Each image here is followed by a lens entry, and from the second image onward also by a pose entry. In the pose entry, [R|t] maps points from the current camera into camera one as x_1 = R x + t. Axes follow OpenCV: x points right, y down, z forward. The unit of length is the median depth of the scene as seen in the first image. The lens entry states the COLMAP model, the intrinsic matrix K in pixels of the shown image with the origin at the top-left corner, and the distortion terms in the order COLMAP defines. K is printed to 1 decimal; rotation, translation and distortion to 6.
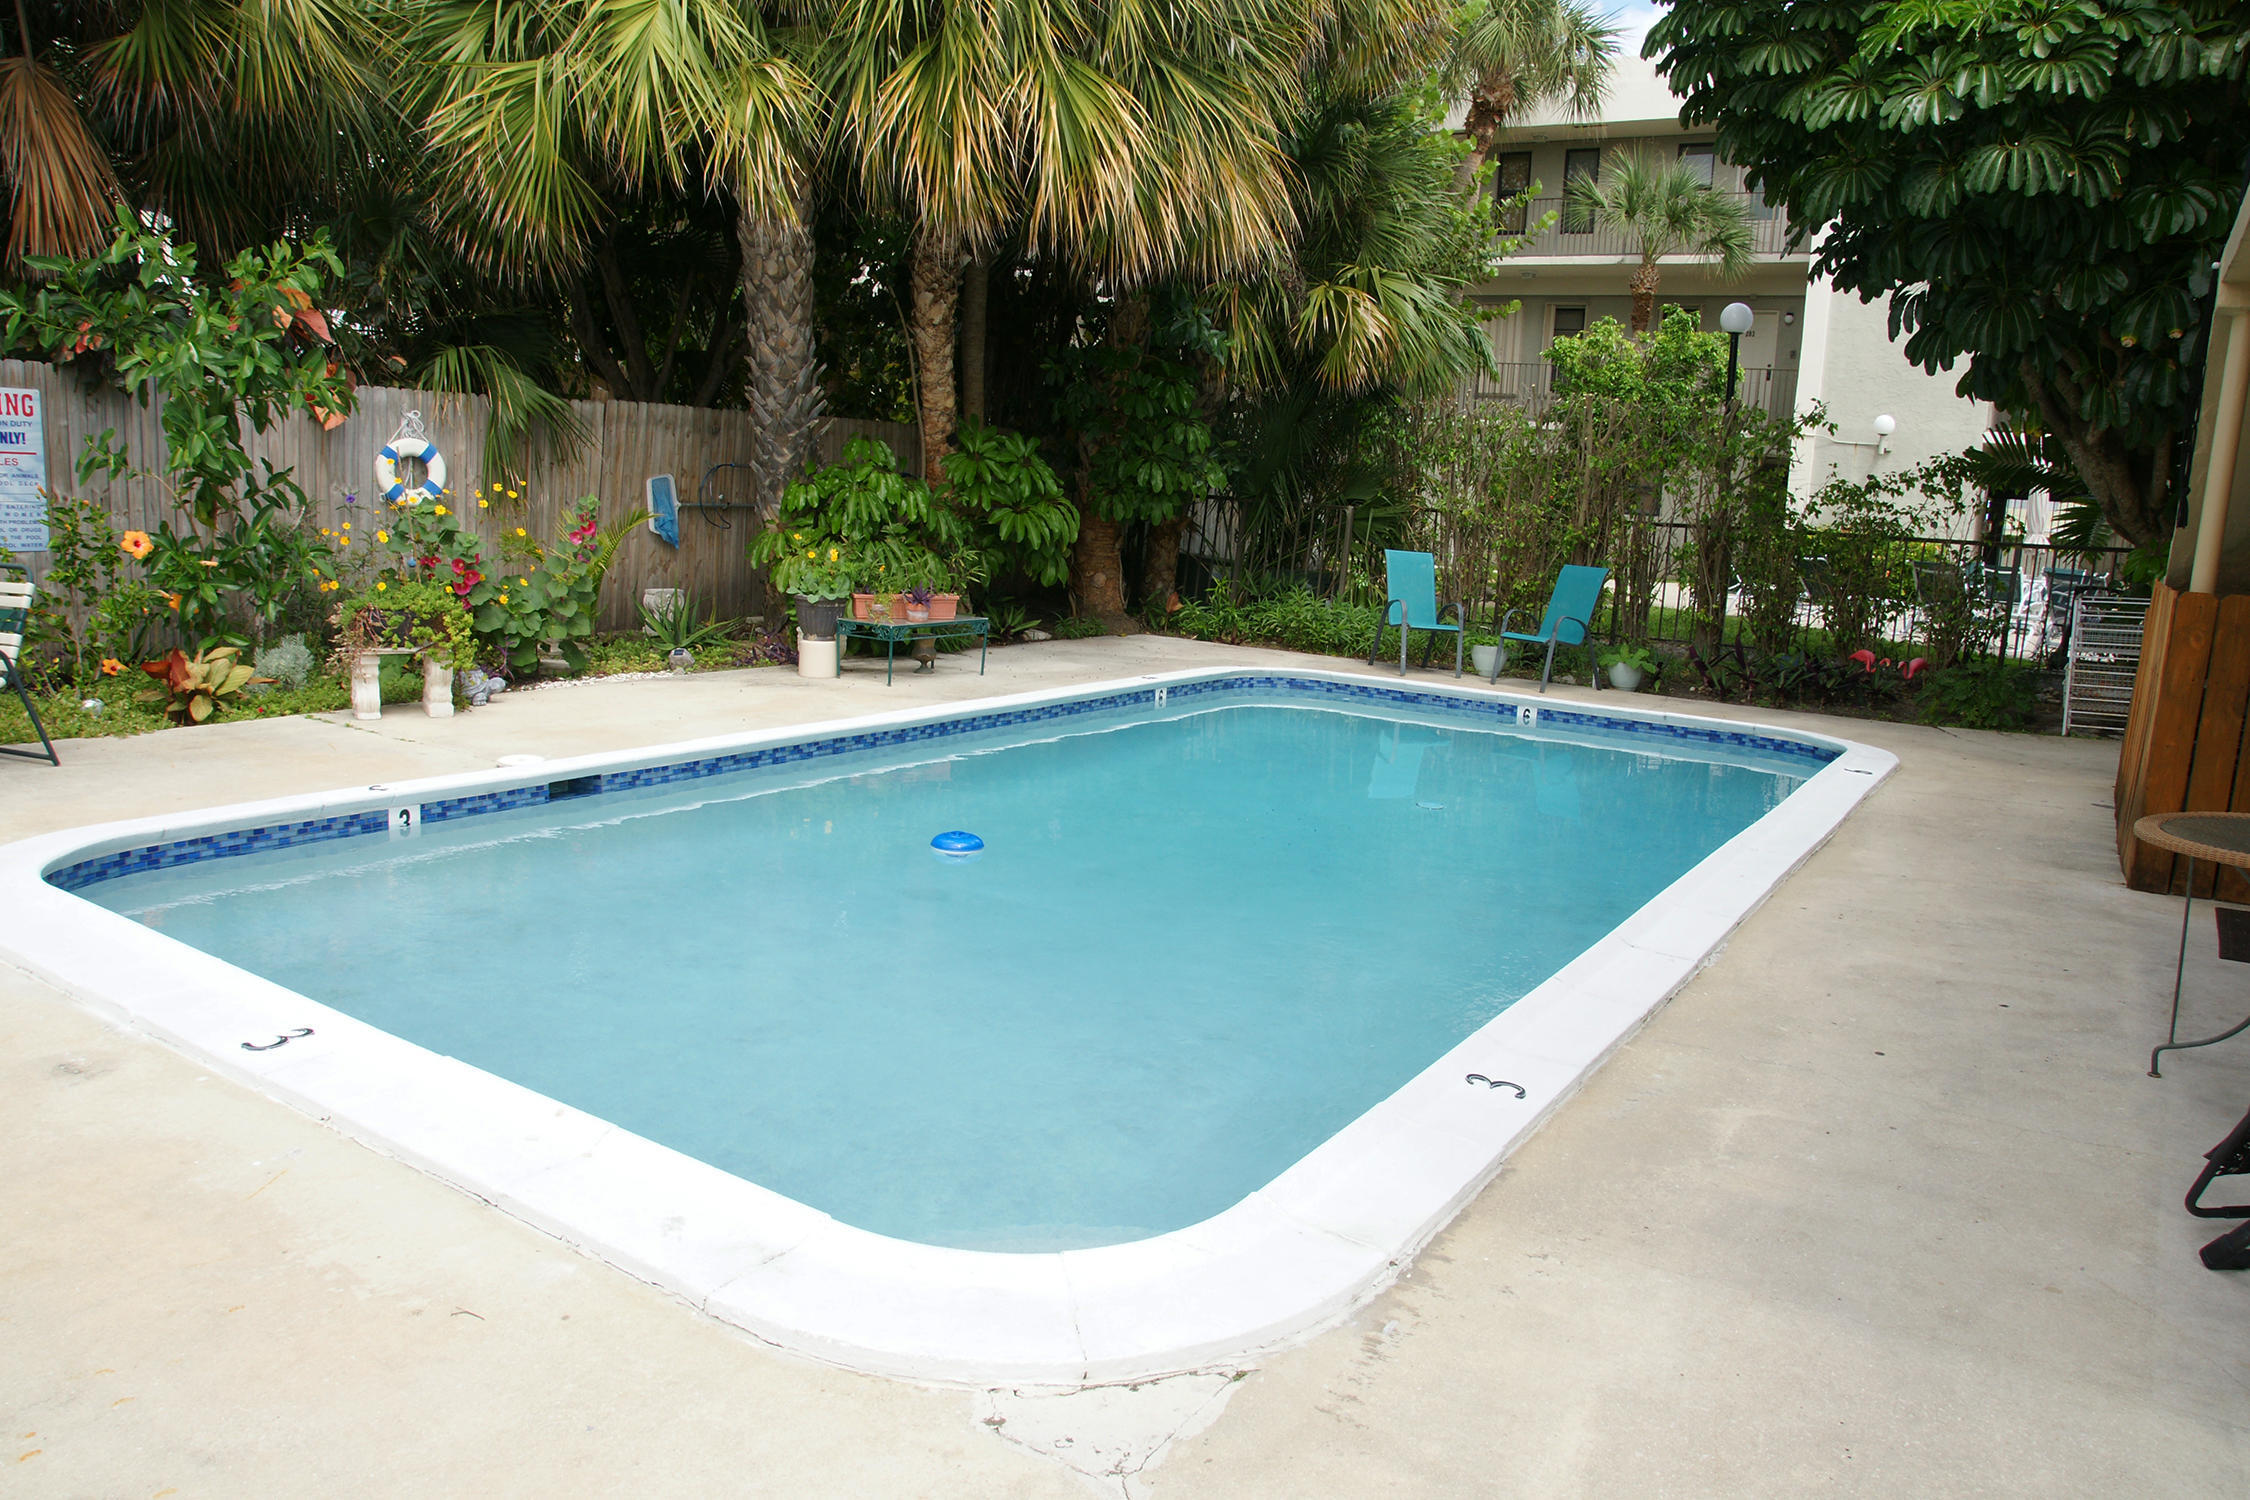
lens RADIAL K [[1587.6, 0, 1143.1], [0, 1587.6, 752.3], [0, 0, 1]] dist [-0.149005, 0.117339]
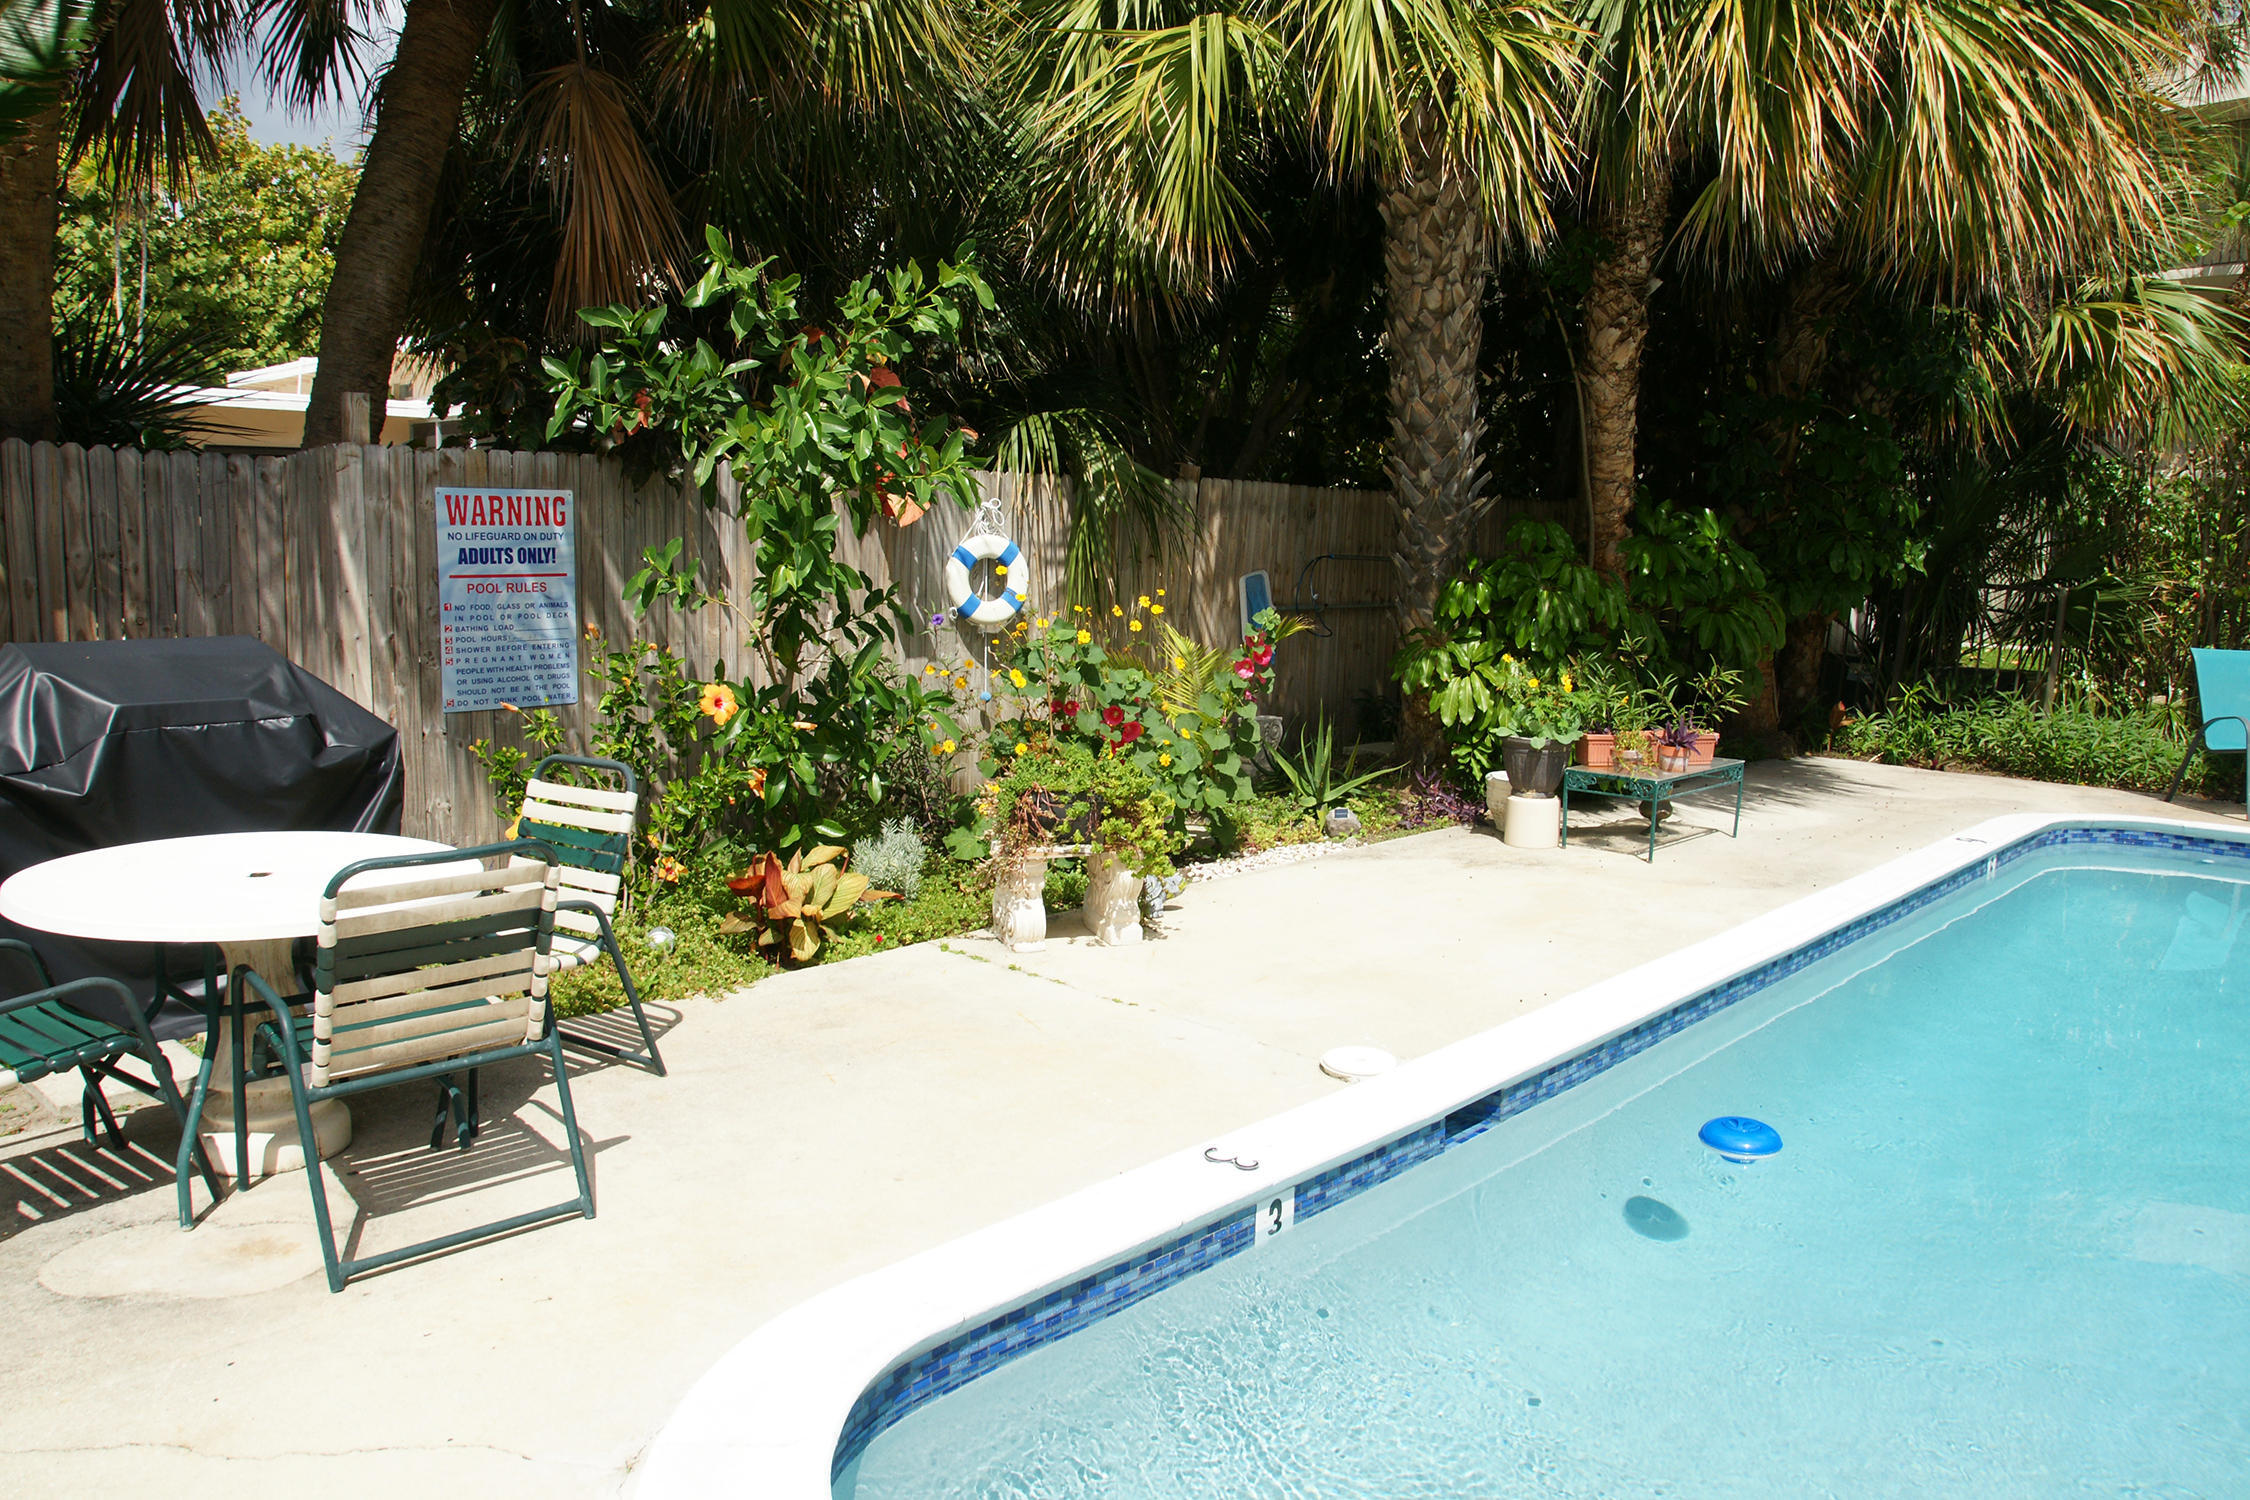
lens RADIAL K [[1587.6, 0, 1143.1], [0, 1587.6, 752.3], [0, 0, 1]] dist [-0.149005, 0.117339]
pose [[0.980748, -0.011195, -0.194954, -0.231712], [0.002677, 0.999032, -0.043897, -0.057660], [0.195257, 0.042530, 0.979830, 0.234251]]
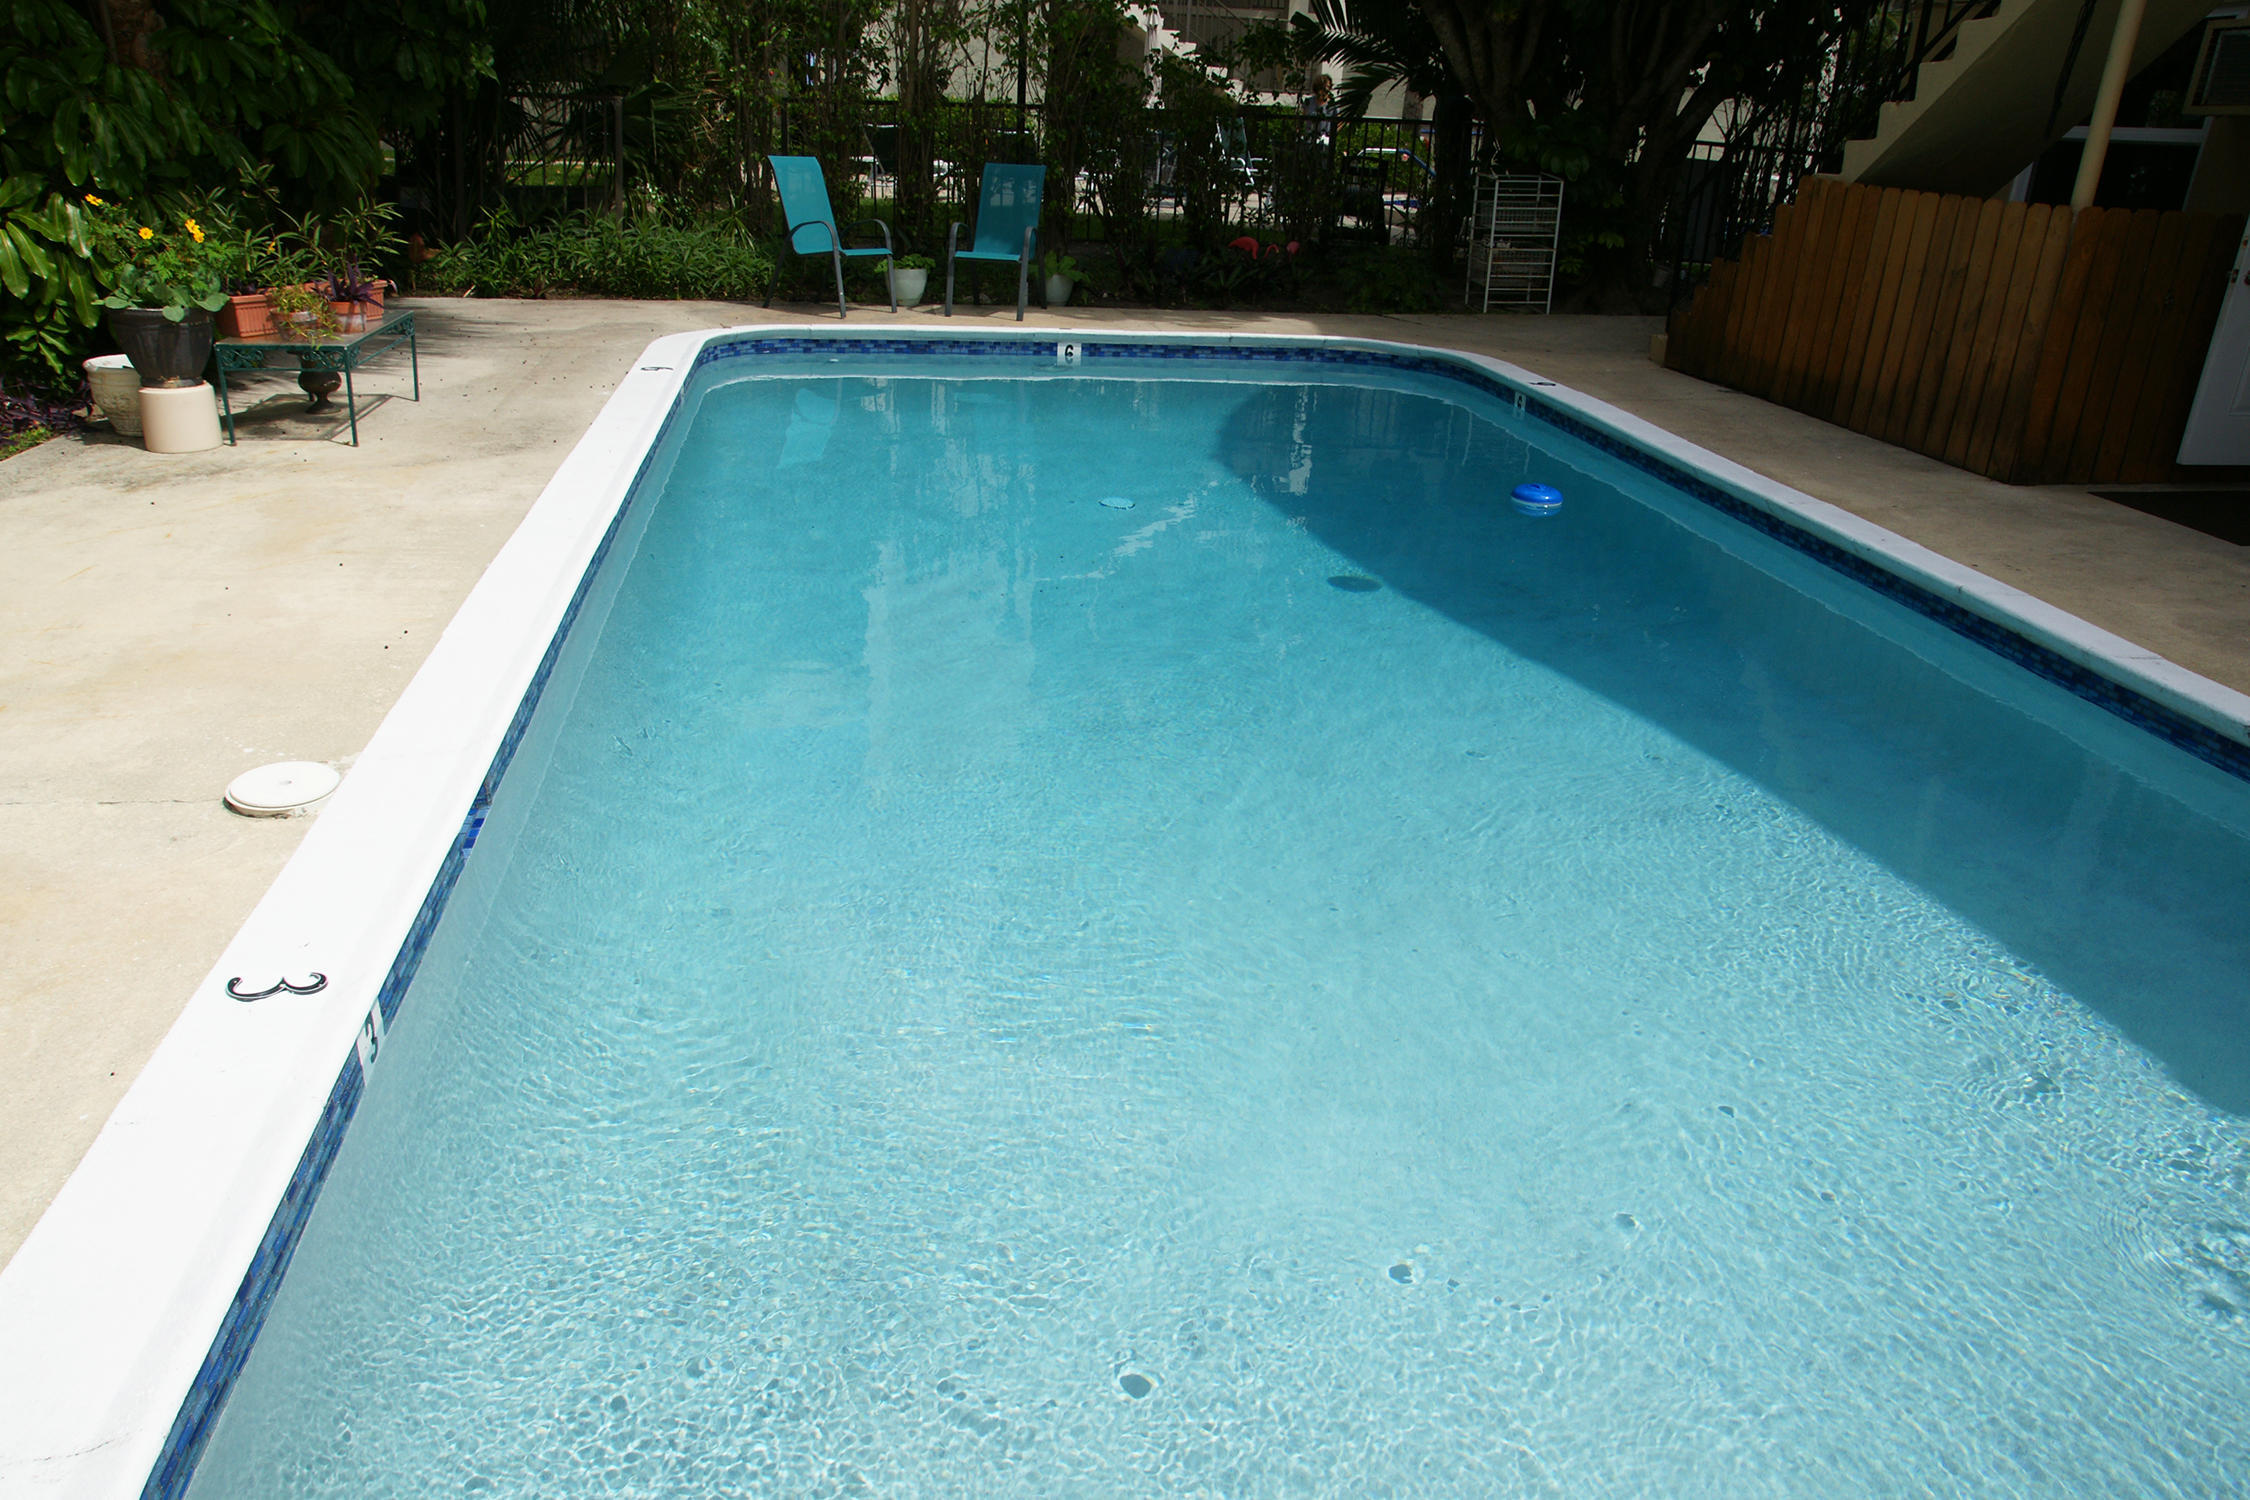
lens RADIAL K [[1587.6, 0, 1143.1], [0, 1587.6, 752.3], [0, 0, 1]] dist [-0.149005, 0.117339]
pose [[0.734386, -0.278126, 0.619131, -0.314094], [0.104029, 0.947533, 0.302256, -0.071944], [-0.670712, -0.157565, 0.724788, 0.327042]]
